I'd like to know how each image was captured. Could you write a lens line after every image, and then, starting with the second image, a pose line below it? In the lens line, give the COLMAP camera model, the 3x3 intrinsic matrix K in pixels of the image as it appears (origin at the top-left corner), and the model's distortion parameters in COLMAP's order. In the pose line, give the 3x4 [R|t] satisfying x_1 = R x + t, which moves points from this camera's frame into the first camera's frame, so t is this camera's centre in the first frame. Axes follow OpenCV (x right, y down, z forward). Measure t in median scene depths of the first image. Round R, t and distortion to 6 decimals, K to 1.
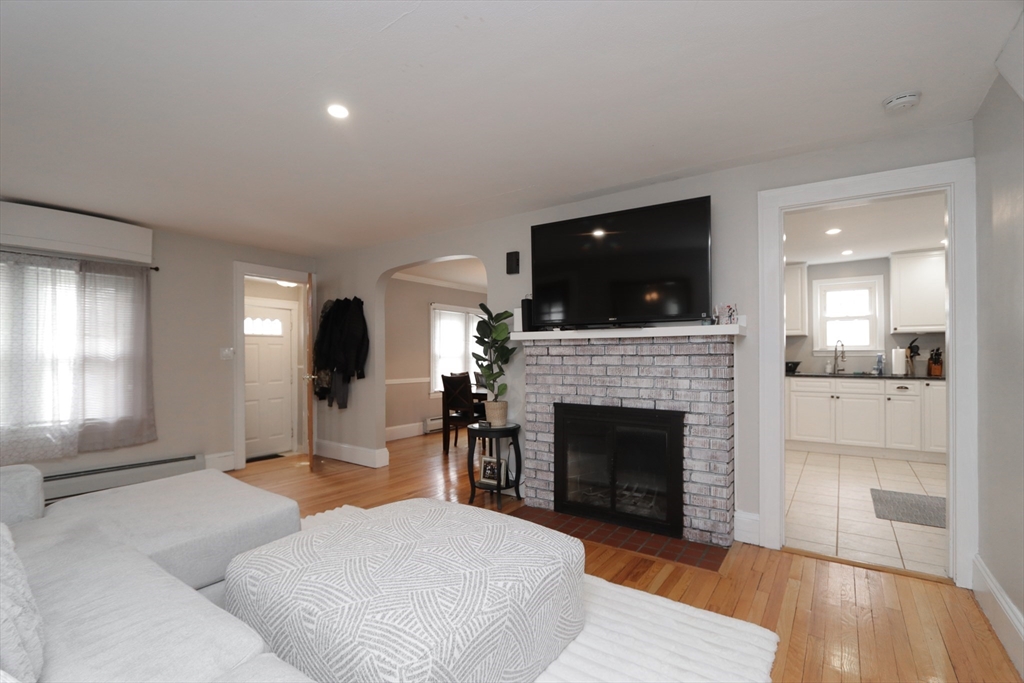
lens RADIAL K [[477.7, 0, 503.5], [0, 477.7, 352.4], [0, 0, 1]] dist [-0.020924, 0.004241]
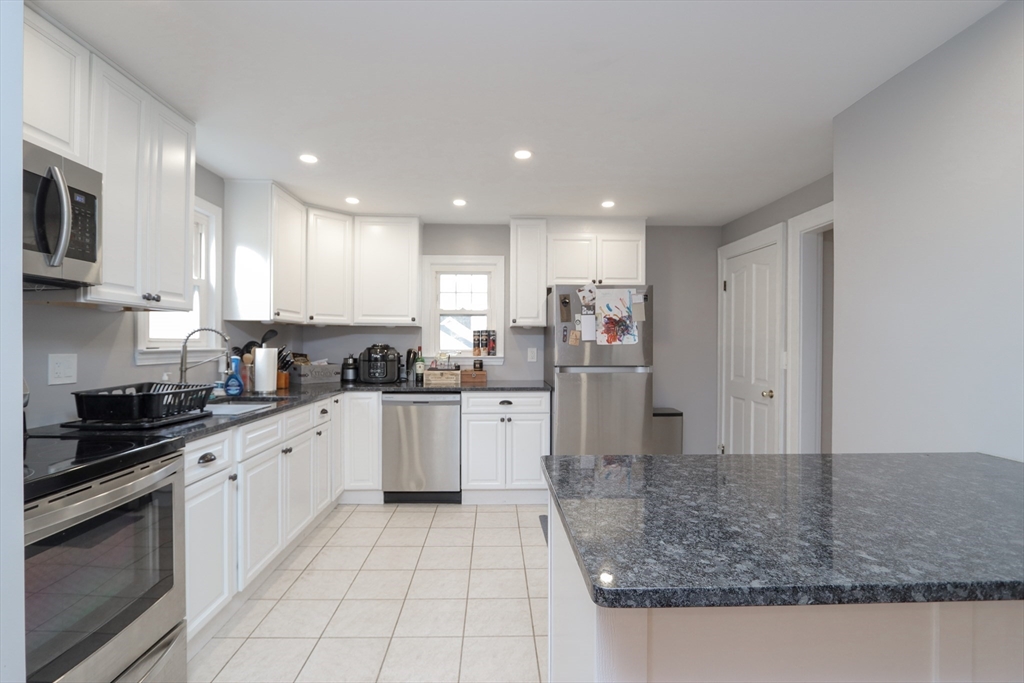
lens RADIAL K [[477.7, 0, 507.2], [0, 477.7, 345.6], [0, 0, 1]] dist [-0.020924, 0.004241]
pose [[-0.588554, -0.005270, 0.808441, 0.284690], [-0.007675, 0.999970, 0.000931, -0.019306], [-0.808422, -0.005657, -0.588577, 1.661955]]
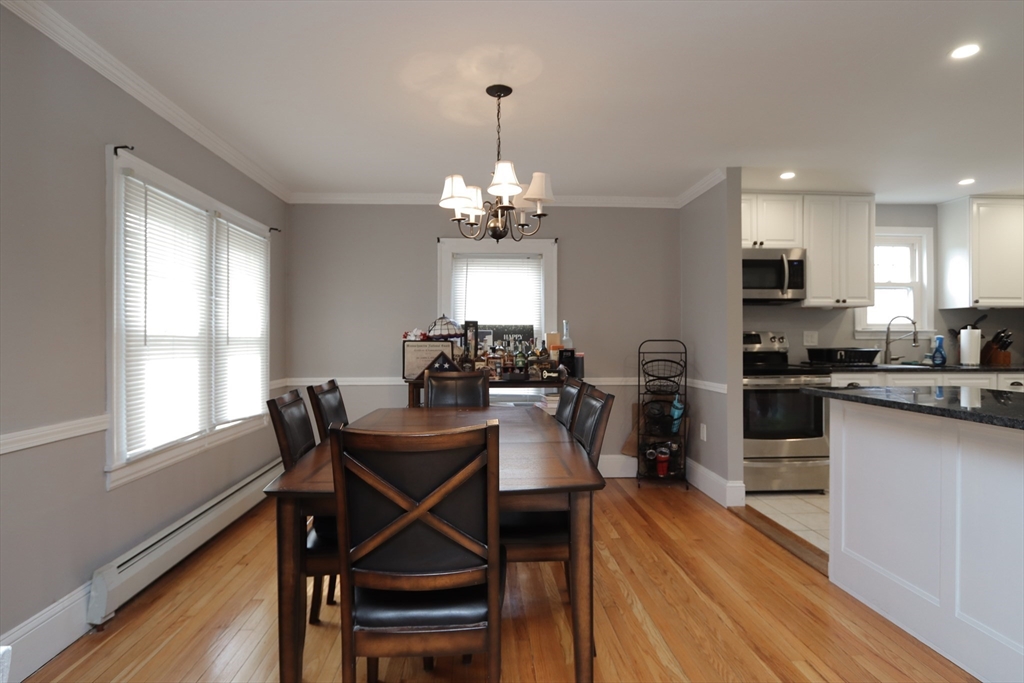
lens RADIAL K [[505.8, 0, 516.6], [0, 505.8, 341.9], [0, 0, 1]] dist [-0.010694, -0.000552]
pose [[0.792333, -0.003074, 0.610081, -0.282140], [-0.003777, 0.999943, 0.009943, 0.010896], [-0.610078, -0.010183, 0.792276, 1.226971]]
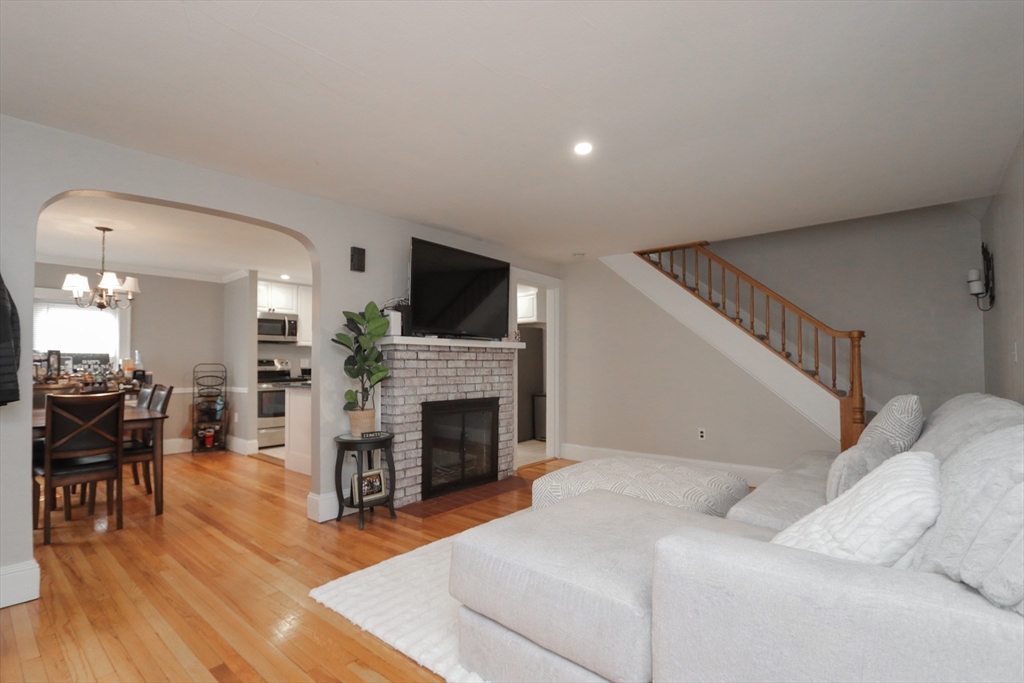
lens RADIAL K [[477.7, 0, 503.5], [0, 477.7, 353.2], [0, 0, 1]] dist [-0.020924, 0.004241]
pose [[0.123334, 0.023778, 0.992080, -0.924648], [-0.002346, 0.999717, -0.023669, 0.016449], [-0.992362, 0.000592, 0.123355, 0.645078]]
